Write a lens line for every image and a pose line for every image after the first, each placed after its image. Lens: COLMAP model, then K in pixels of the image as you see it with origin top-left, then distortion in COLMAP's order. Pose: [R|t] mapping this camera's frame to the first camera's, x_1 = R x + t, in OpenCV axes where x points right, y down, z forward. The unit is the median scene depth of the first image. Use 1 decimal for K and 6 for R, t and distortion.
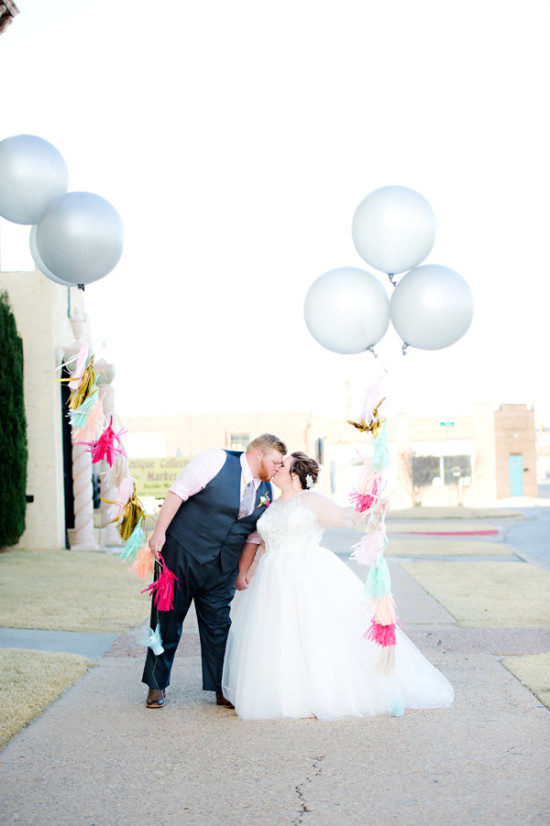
lens RADIAL K [[1660.7, 0, 275.0], [0, 1660.7, 413.0], [0, 0, 1]] dist [-0.013331, -0.018242]
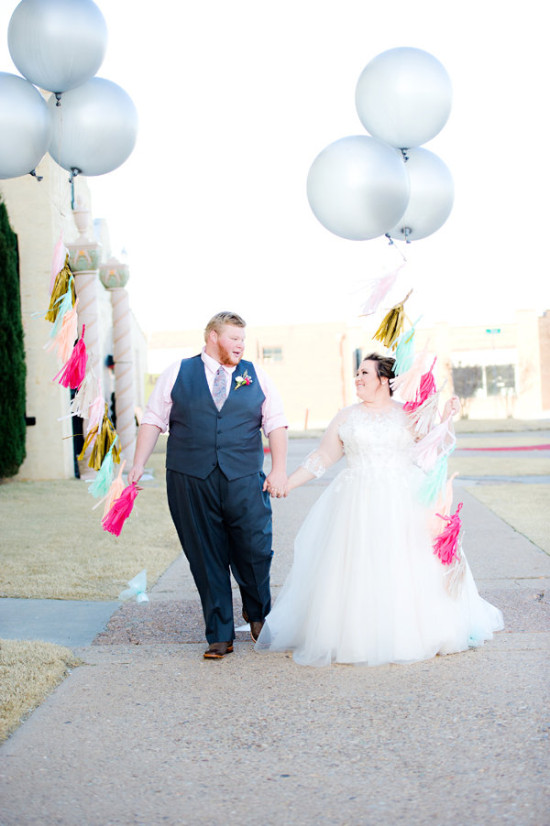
lens RADIAL K [[1660.7, 0, 275.0], [0, 1660.7, 413.0], [0, 0, 1]] dist [-0.013331, -0.018242]
pose [[0.999593, -0.020703, -0.019615, -0.004885], [0.021672, 0.998485, 0.050573, 0.006903], [0.018539, -0.050977, 0.998528, 0.147489]]
